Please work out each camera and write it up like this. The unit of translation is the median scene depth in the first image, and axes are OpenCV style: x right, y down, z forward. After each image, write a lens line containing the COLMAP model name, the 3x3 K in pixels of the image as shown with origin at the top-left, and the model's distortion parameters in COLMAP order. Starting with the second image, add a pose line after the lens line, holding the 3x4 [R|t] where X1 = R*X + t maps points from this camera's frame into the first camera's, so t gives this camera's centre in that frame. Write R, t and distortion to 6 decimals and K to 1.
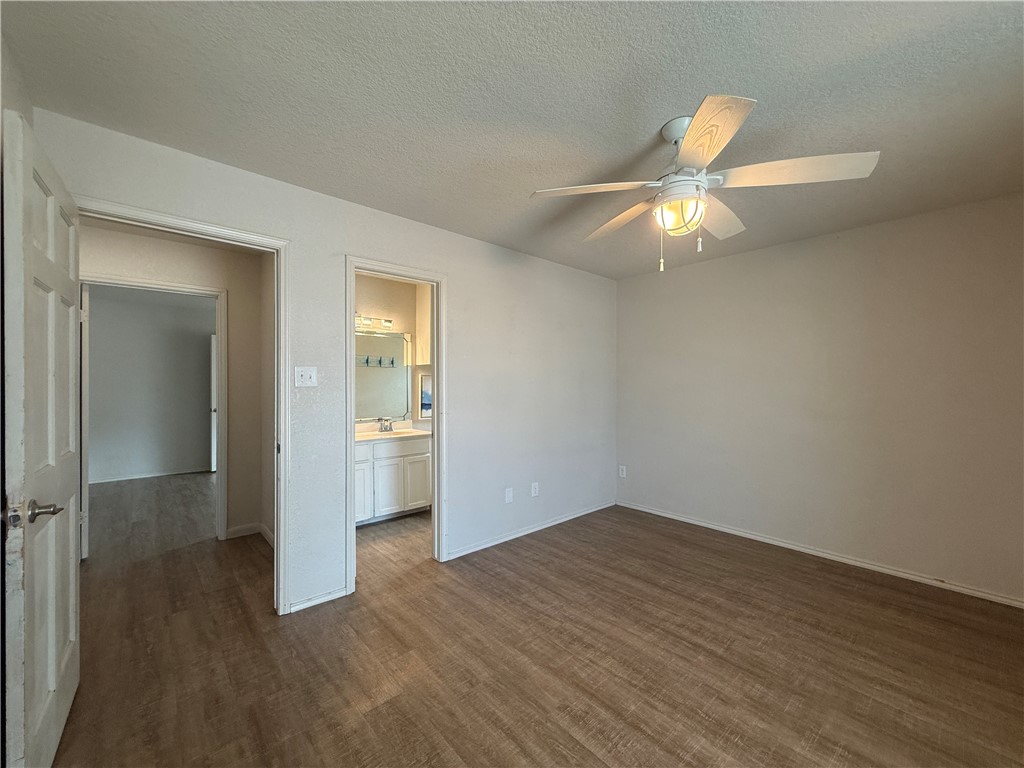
lens RADIAL K [[409.8, 0, 511.9], [0, 409.8, 383.3], [0, 0, 1]] dist [0.001039, 0.000095]
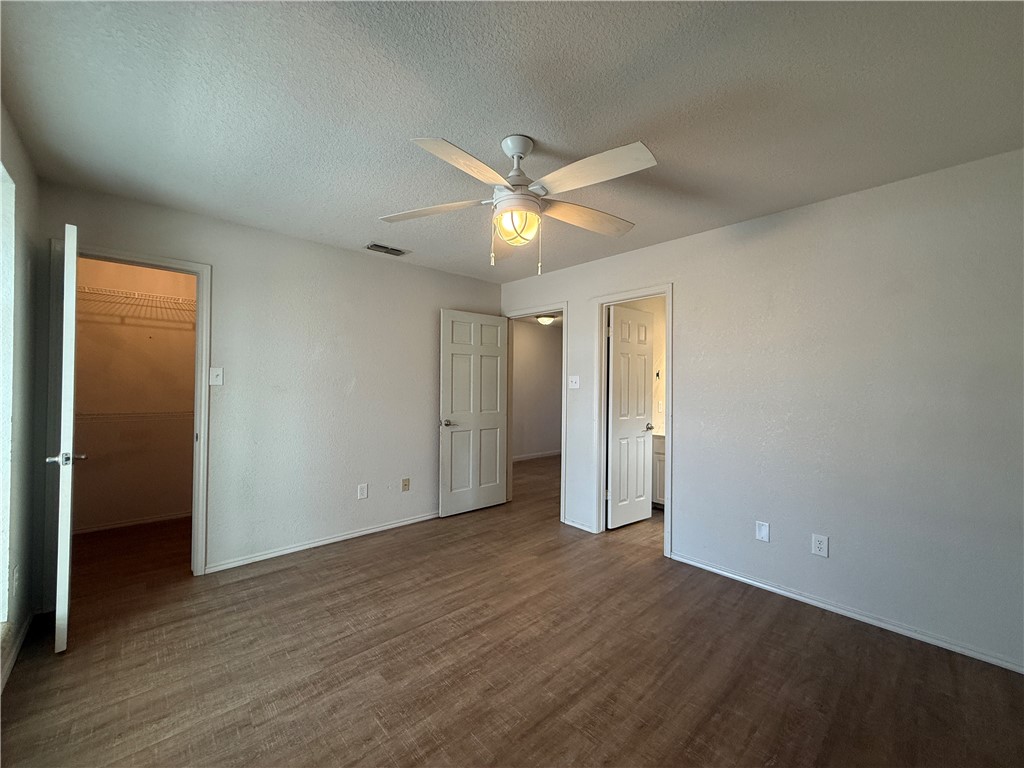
lens RADIAL K [[409.8, 0, 516.3], [0, 409.8, 386.6], [0, 0, 1]] dist [0.001039, 0.000095]
pose [[0.023125, 0.000812, -0.999732, 1.161730], [-0.010757, 0.999942, 0.000563, 0.003241], [0.999675, 0.010741, 0.023132, 0.776174]]
